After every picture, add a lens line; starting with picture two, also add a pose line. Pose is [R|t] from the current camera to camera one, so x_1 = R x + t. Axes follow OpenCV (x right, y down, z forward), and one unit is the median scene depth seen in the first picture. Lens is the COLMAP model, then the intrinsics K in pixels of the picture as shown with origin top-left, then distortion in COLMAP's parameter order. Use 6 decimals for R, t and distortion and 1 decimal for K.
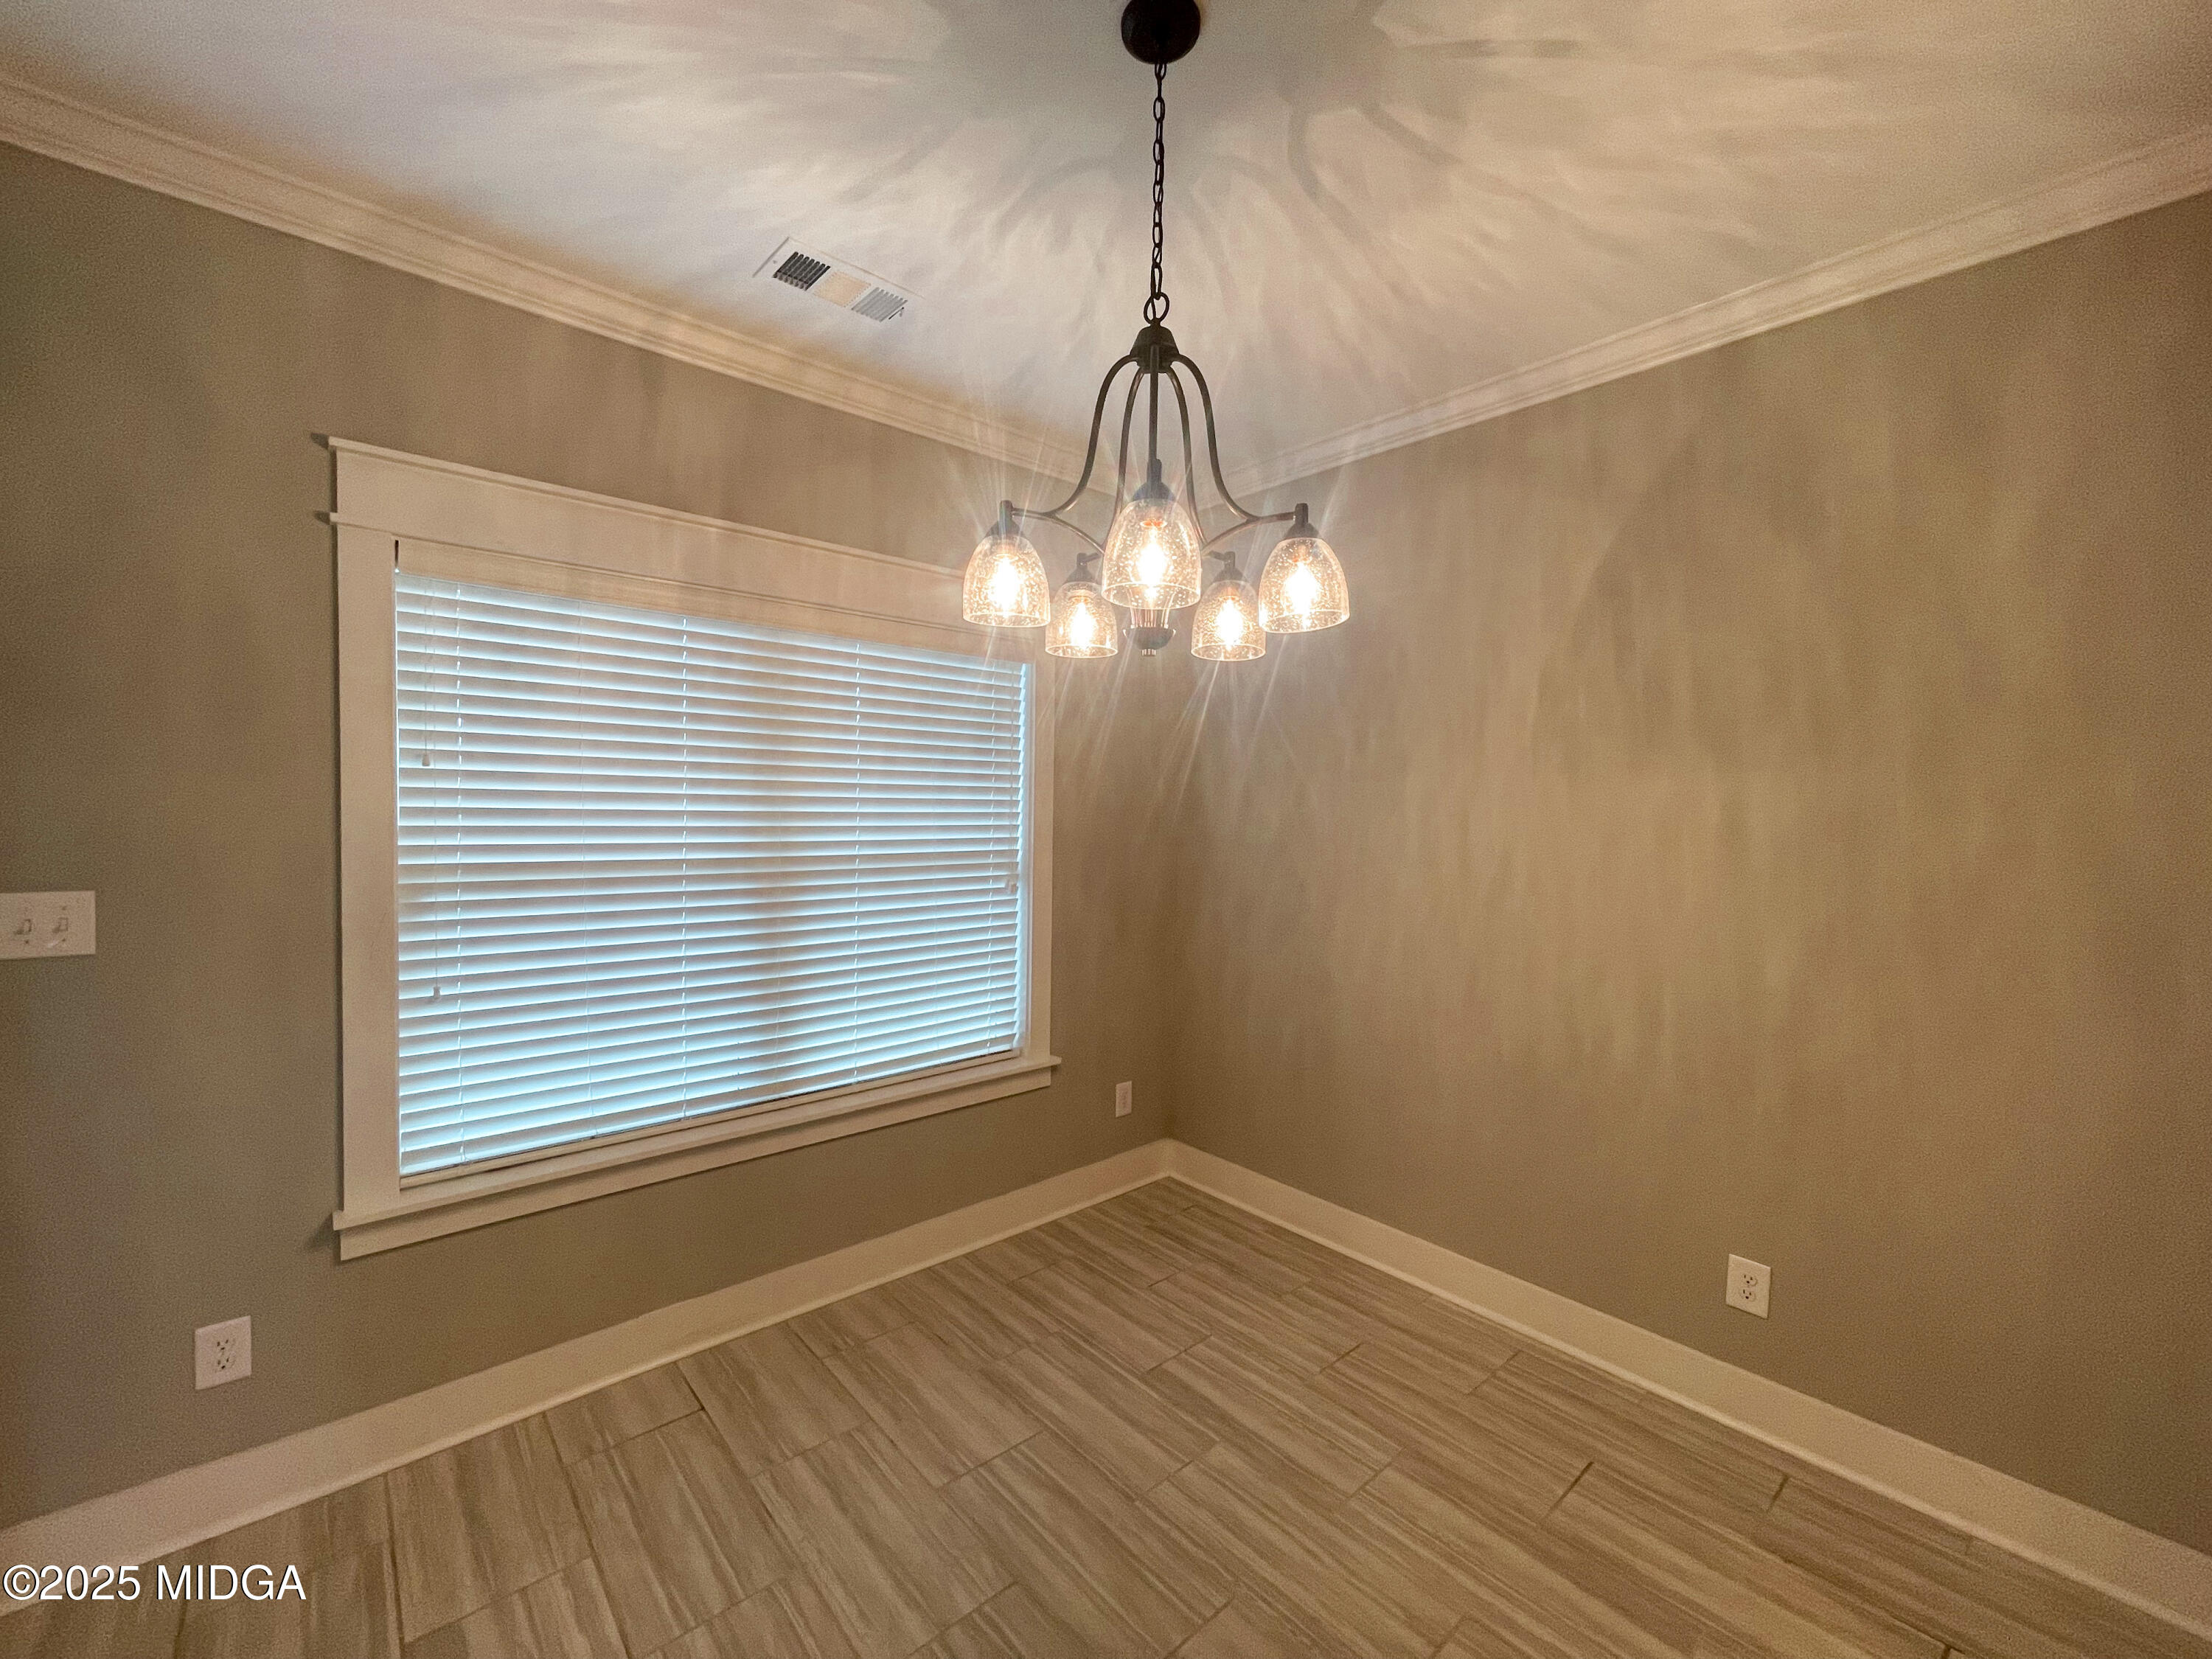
lens RADIAL K [[894.3, 0, 1097.3], [0, 894.3, 828.7], [0, 0, 1]] dist [0.001289, -0.001292]
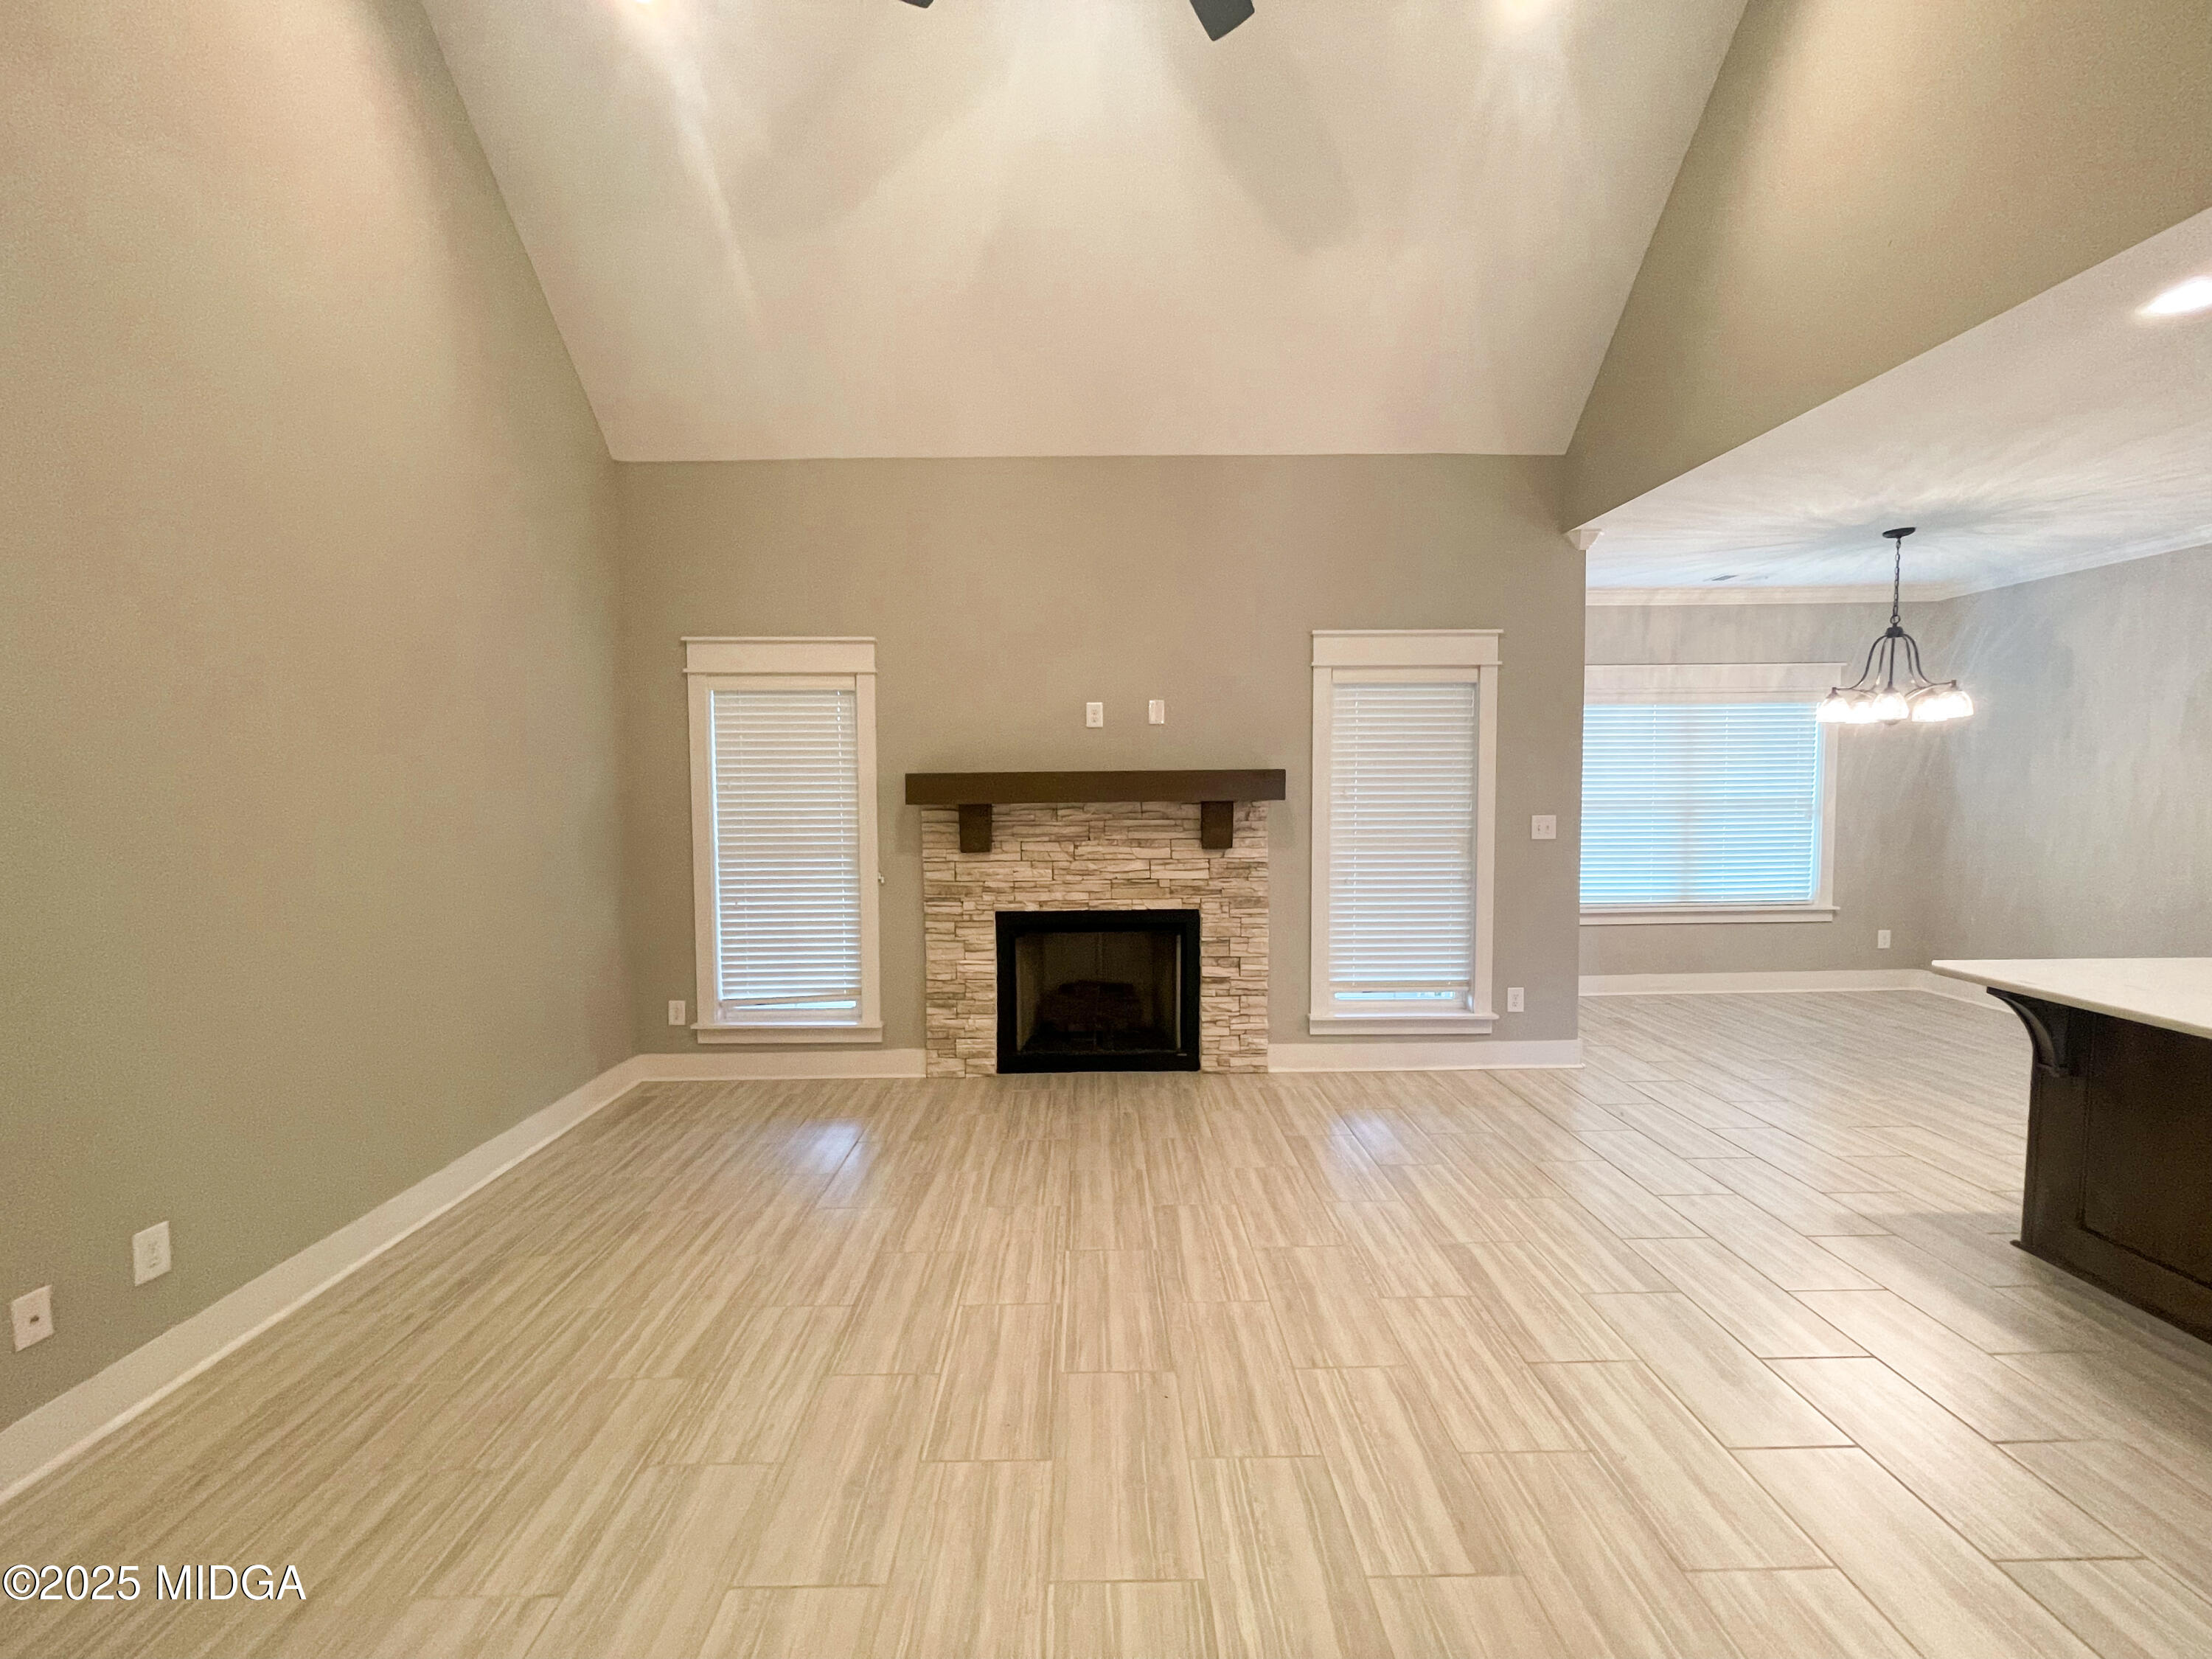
lens RADIAL K [[894.3, 0, 1098.2], [0, 894.3, 829.3], [0, 0, 1]] dist [0.001289, -0.001292]
pose [[0.760071, 0.012221, -0.649725, -0.008889], [0.003597, 0.999729, 0.023012, 0.055142], [0.649830, -0.019828, 0.759821, -2.055831]]
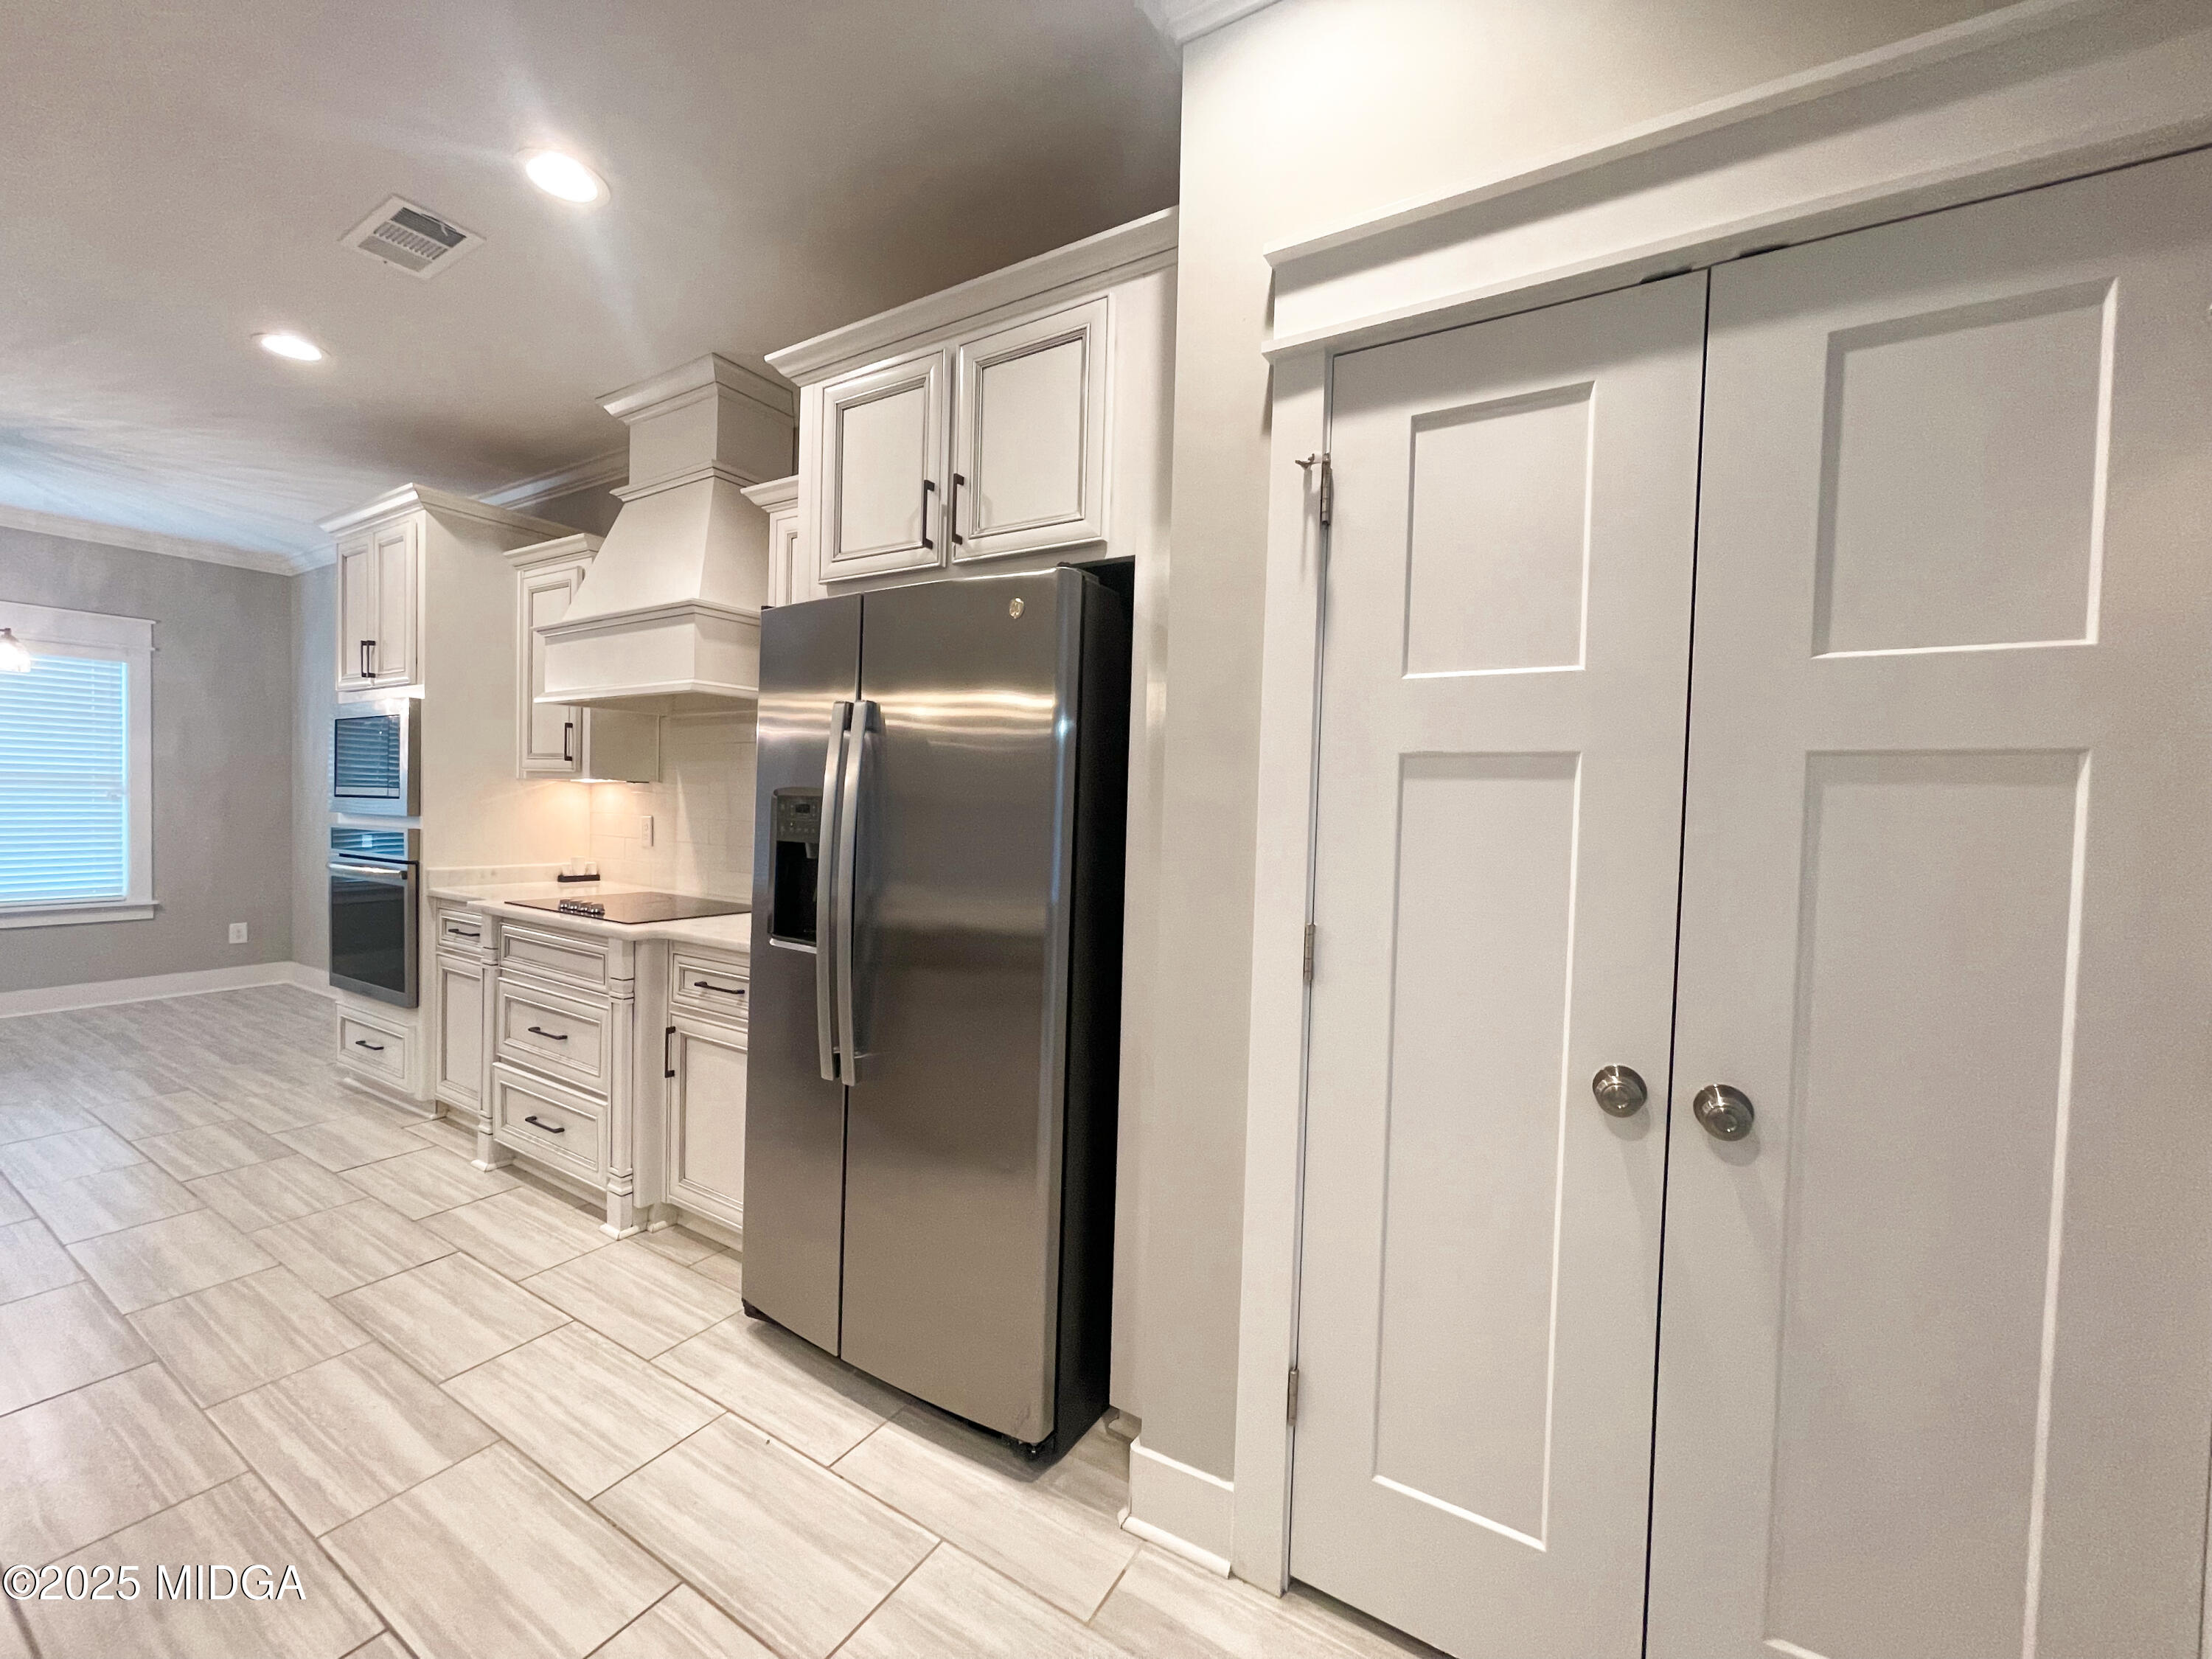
lens RADIAL K [[894.3, 0, 1110.5], [0, 894.3, 830.0], [0, 0, 1]] dist [0.001289, -0.001292]
pose [[0.954338, -0.001916, 0.298722, 1.596915], [-0.000613, 0.999965, 0.008373, 0.150127], [-0.298728, -0.008174, 0.954303, -1.544373]]
